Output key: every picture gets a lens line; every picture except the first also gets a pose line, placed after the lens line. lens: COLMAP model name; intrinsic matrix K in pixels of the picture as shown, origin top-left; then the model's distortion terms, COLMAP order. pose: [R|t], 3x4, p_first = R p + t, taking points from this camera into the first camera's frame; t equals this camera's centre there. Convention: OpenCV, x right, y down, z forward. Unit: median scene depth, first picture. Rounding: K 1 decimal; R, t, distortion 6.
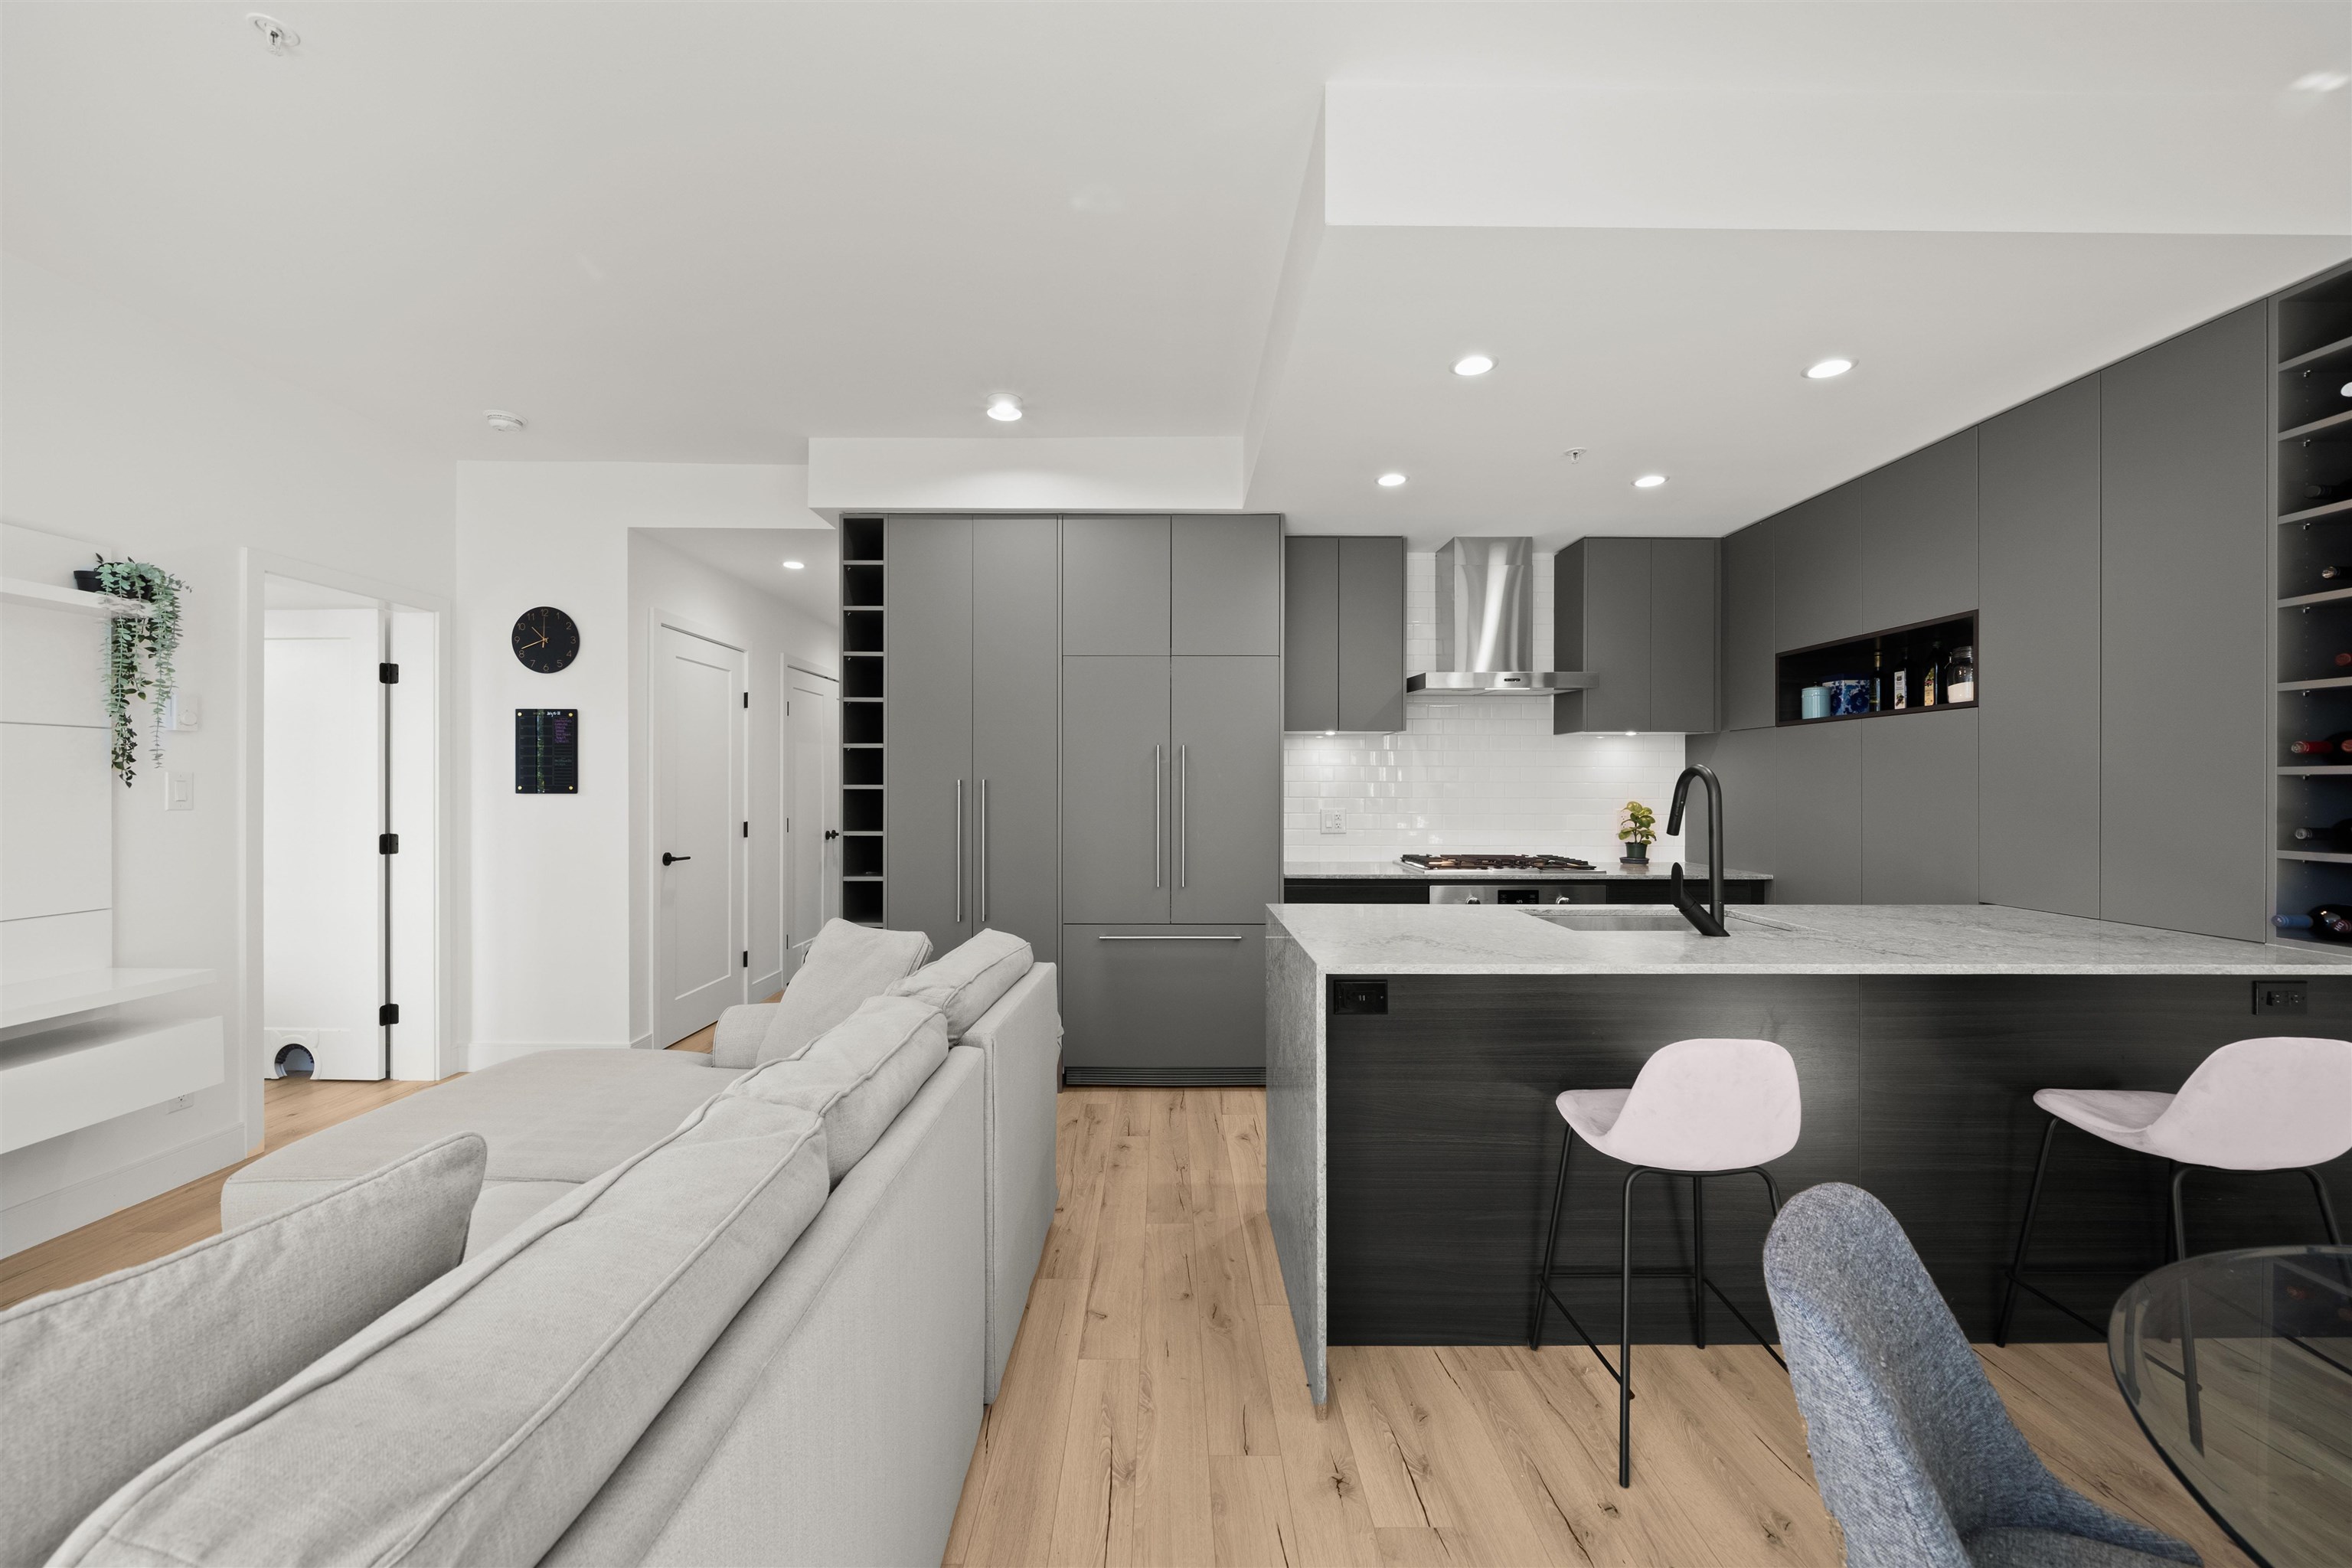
lens RADIAL K [[895.8, 0, 1164.3], [0, 895.8, 786.0], [0, 0, 1]] dist [-0.001935, -0.000213]
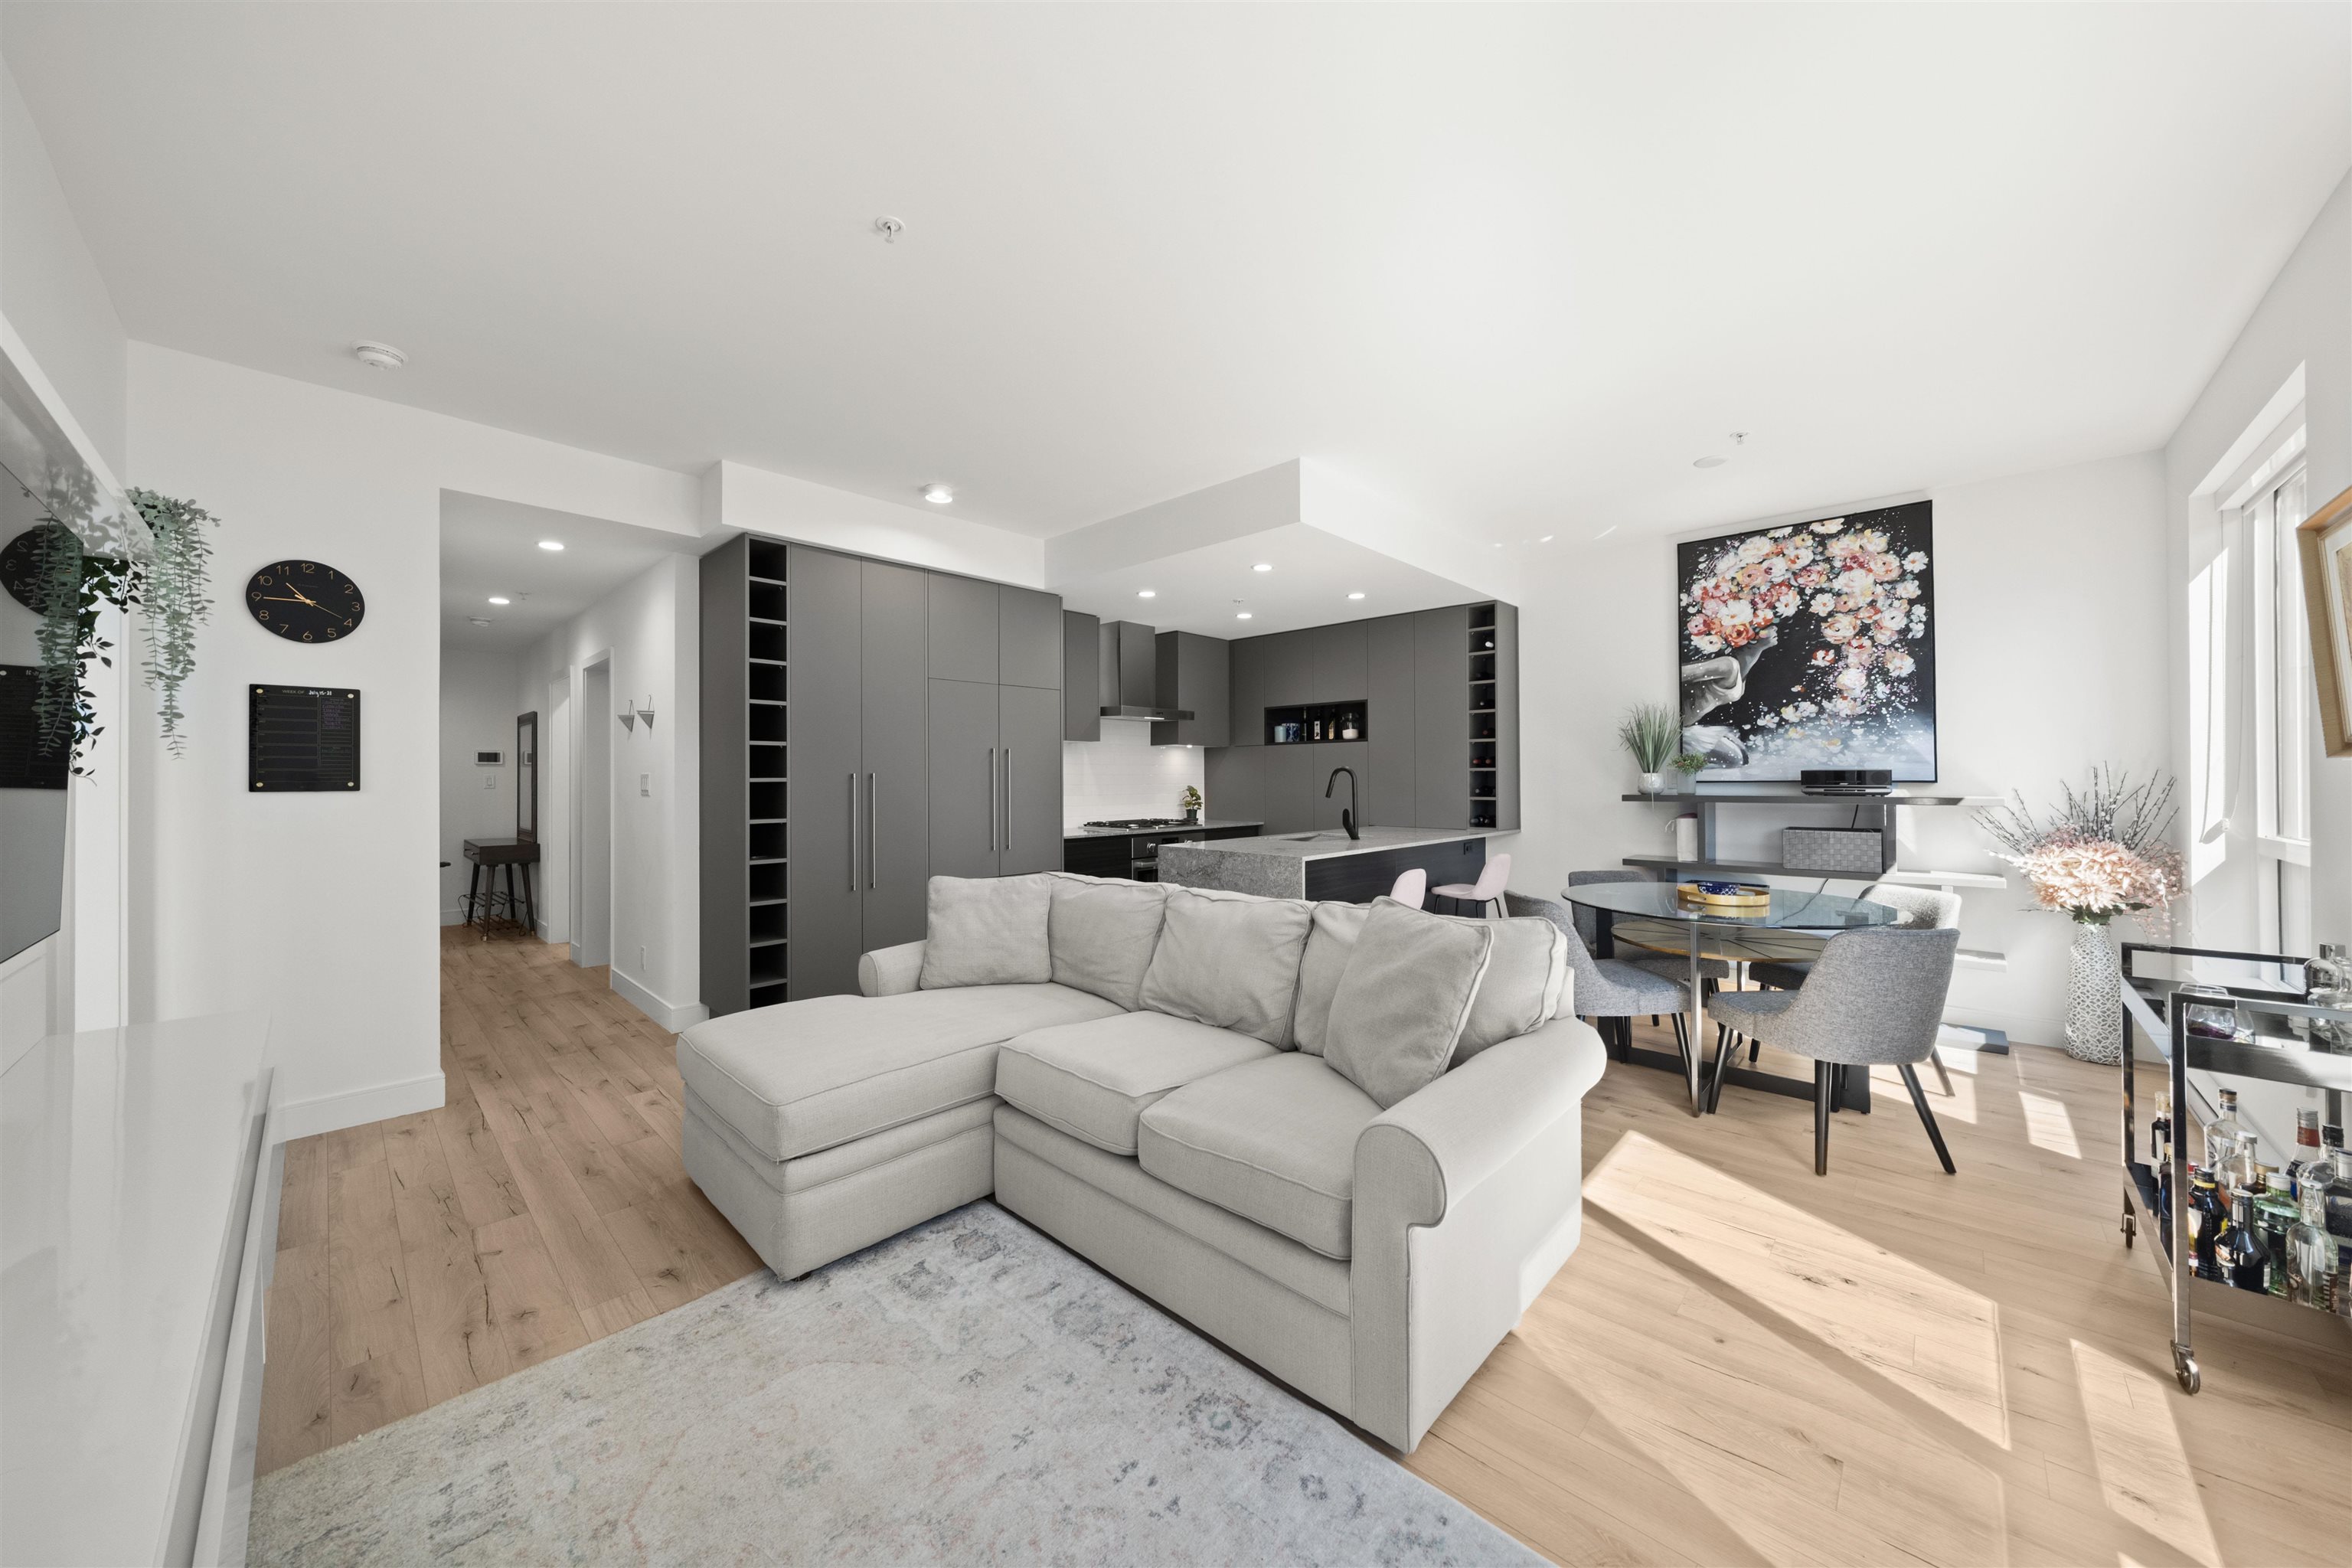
lens RADIAL K [[816.3, 0, 1177.1], [0, 816.3, 771.0], [0, 0, 1]] dist [-0.001218, -0.000085]
pose [[0.690098, 0.000593, 0.723716, -0.735739], [0.006553, 0.999954, -0.007068, 0.000203], [-0.723686, 0.009620, 0.690062, -0.080967]]
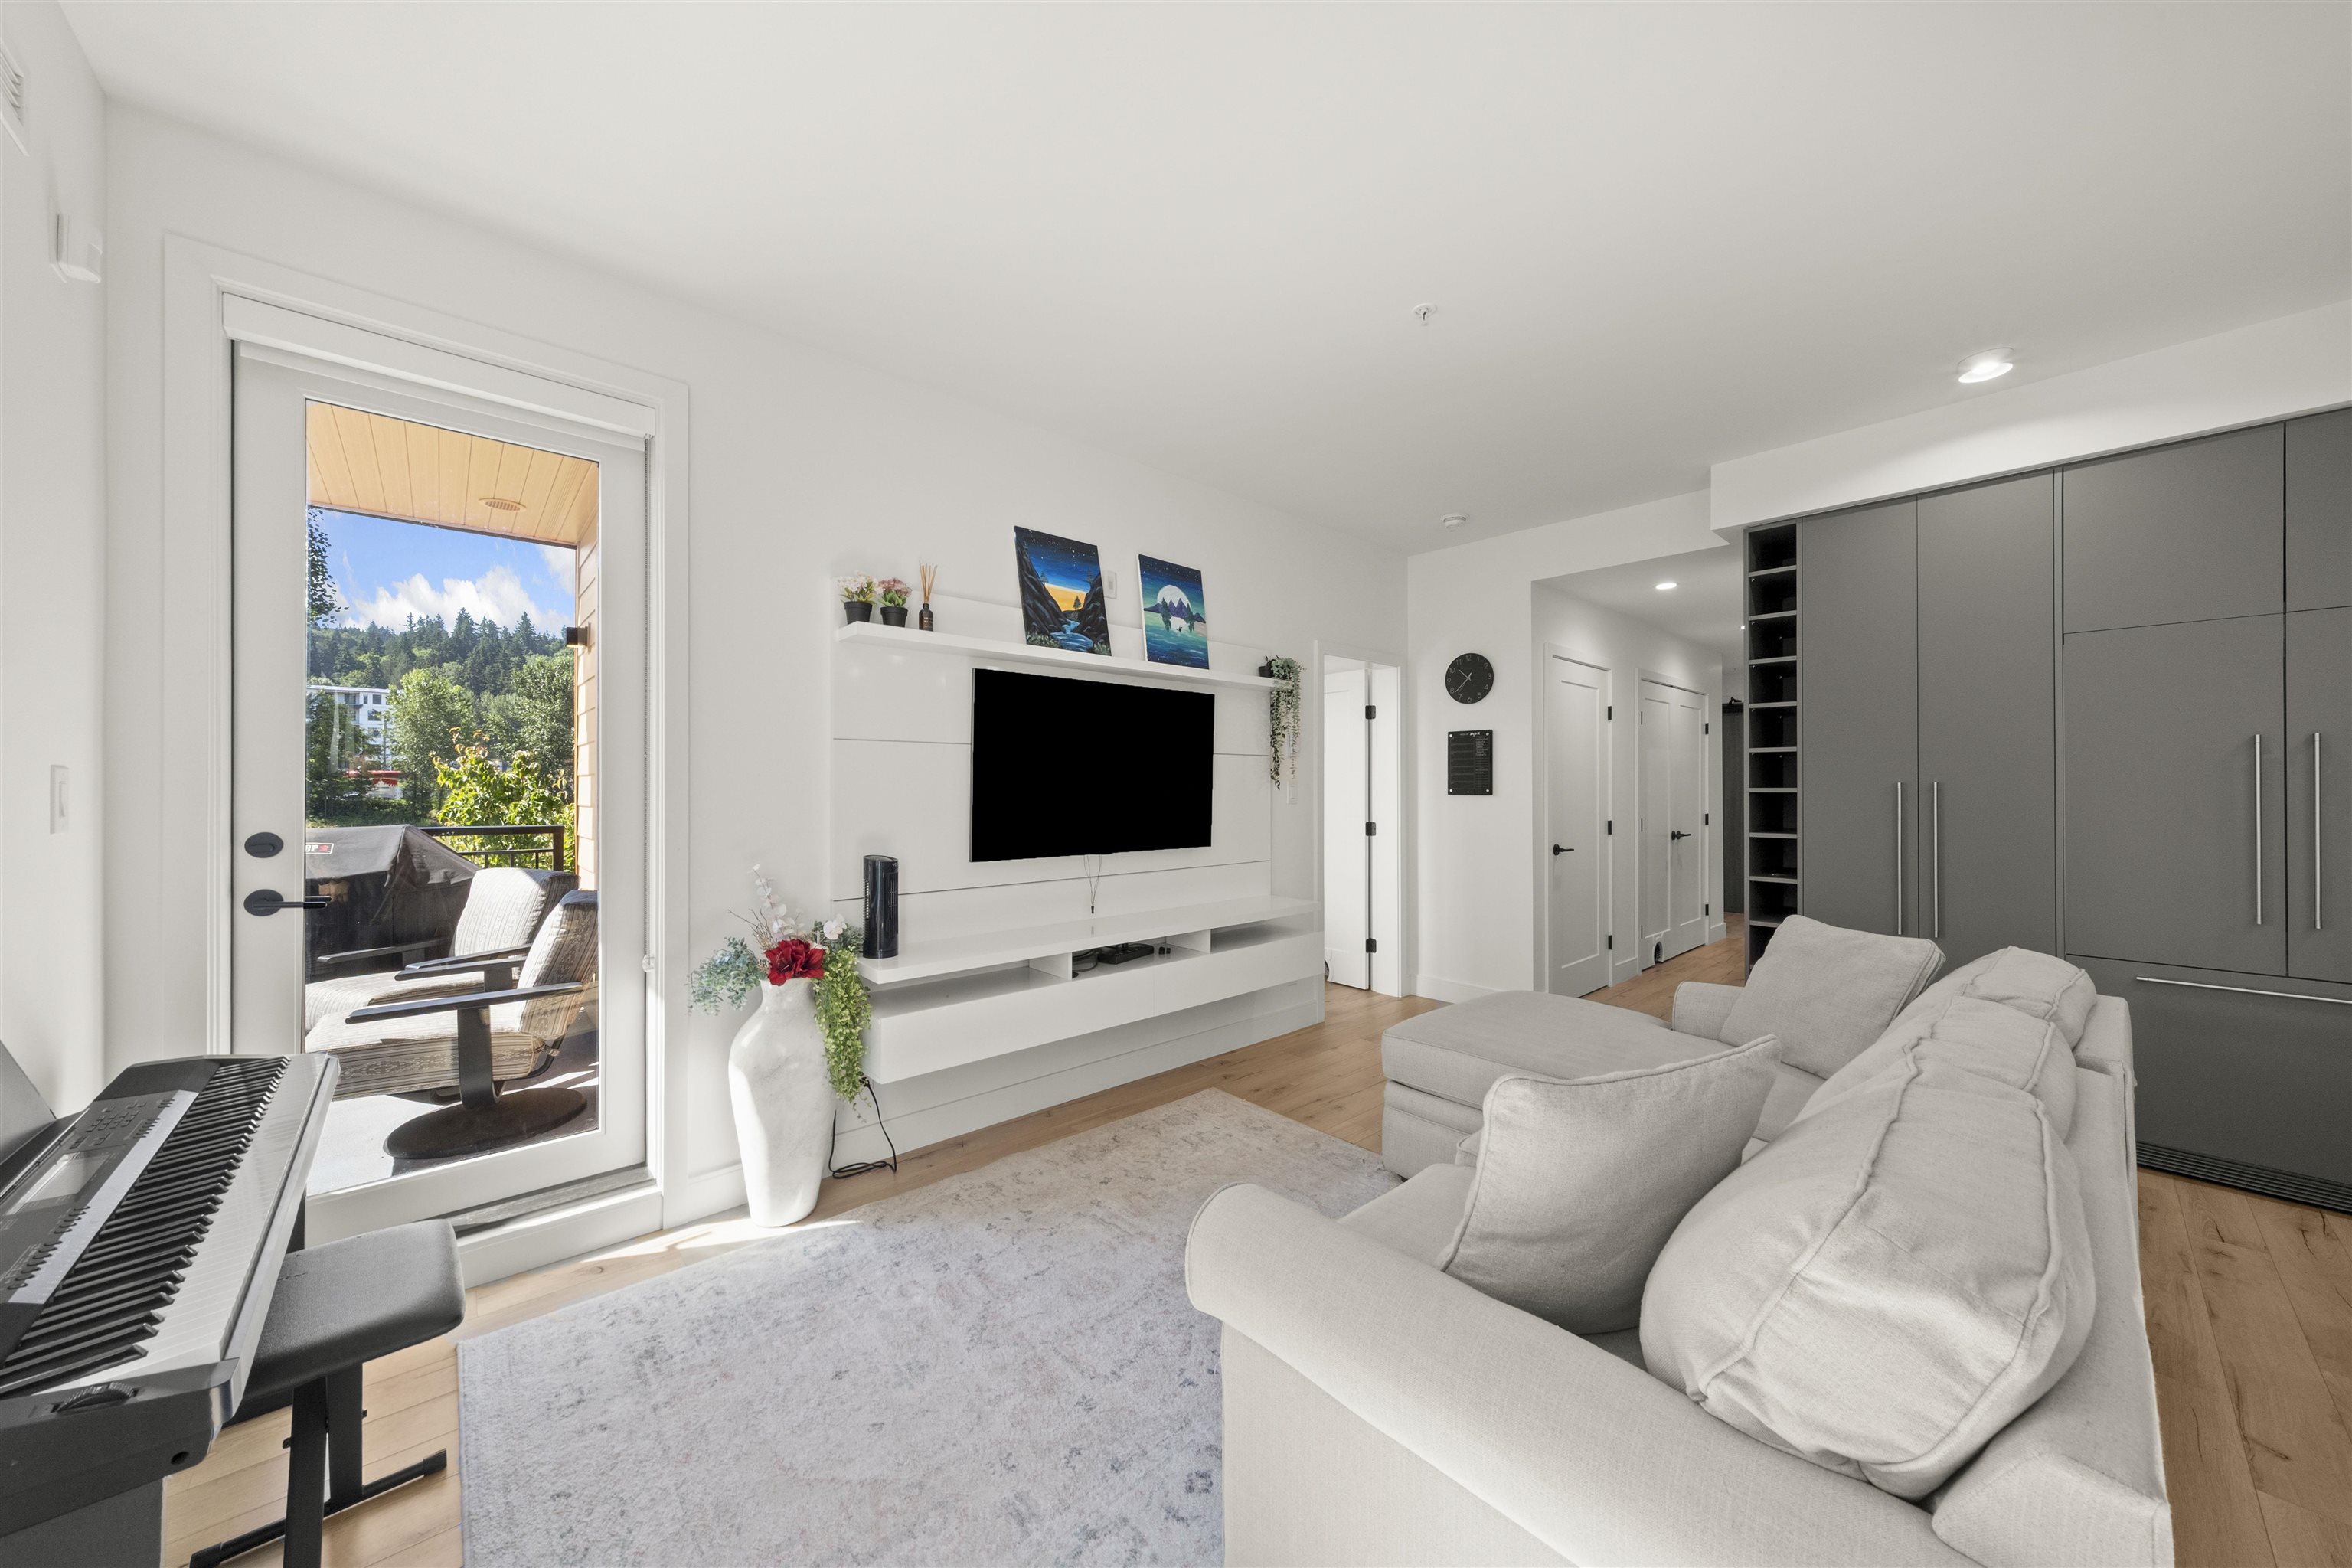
lens RADIAL K [[808.8, 0, 1166.5], [0, 808.8, 785.6], [0, 0, 1]] dist [0.003690, 0.000203]
pose [[0.666675, -0.003312, -0.745342, -0.109305], [0.000500, 0.999992, -0.003996, -0.001080], [0.745349, 0.002291, 0.666671, -0.135285]]
